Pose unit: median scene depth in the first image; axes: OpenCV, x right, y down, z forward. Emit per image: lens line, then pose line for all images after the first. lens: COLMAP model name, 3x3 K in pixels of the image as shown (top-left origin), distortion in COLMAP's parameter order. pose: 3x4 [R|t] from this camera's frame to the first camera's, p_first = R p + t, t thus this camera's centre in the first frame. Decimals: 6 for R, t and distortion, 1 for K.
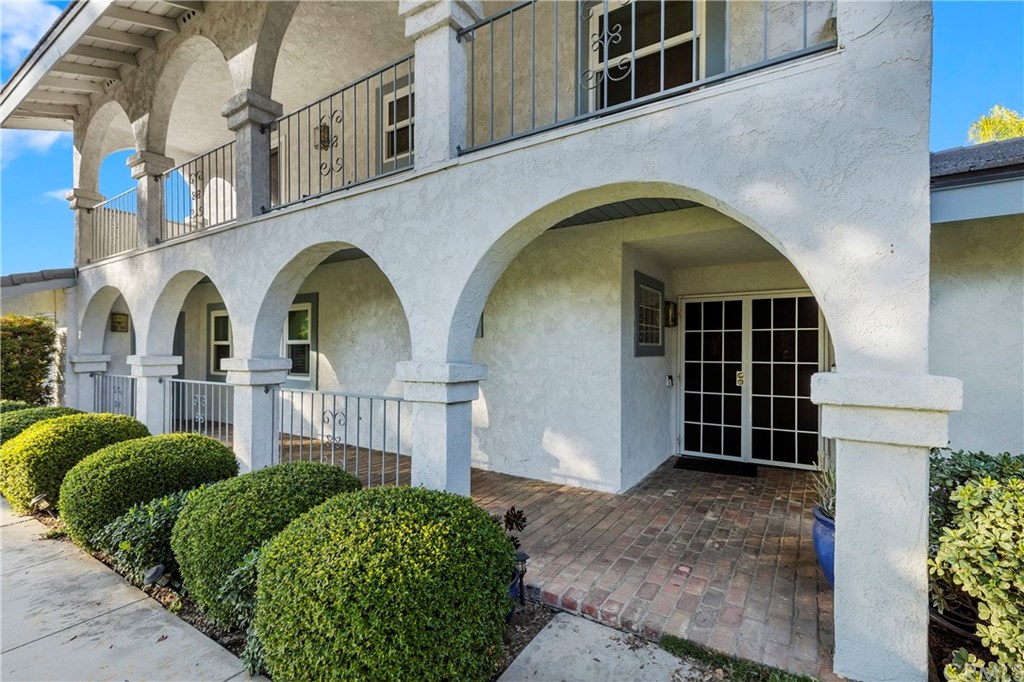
lens RADIAL K [[472.9, 0, 513.8], [0, 472.9, 345.9], [0, 0, 1]] dist [0.000986, 0.000466]
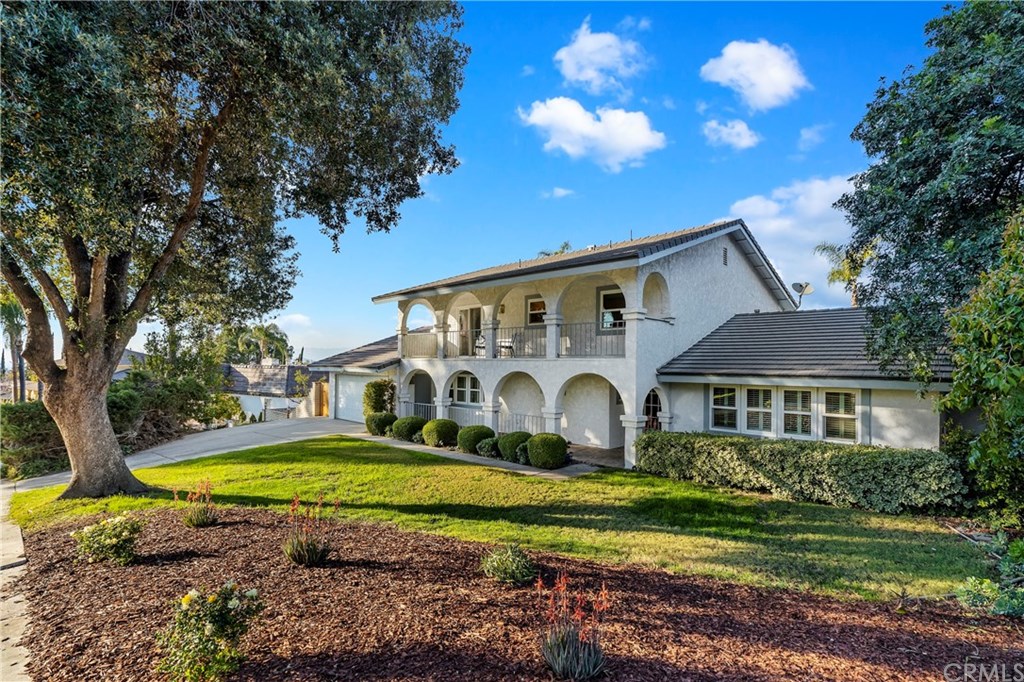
lens RADIAL K [[472.9, 0, 513.8], [0, 472.9, 345.9], [0, 0, 1]] dist [0.000986, 0.000466]
pose [[0.980387, -0.001162, -0.197079, 0.199902], [-0.005946, 0.999353, -0.035471, -0.224500], [0.196993, 0.035947, 0.979746, -1.941409]]
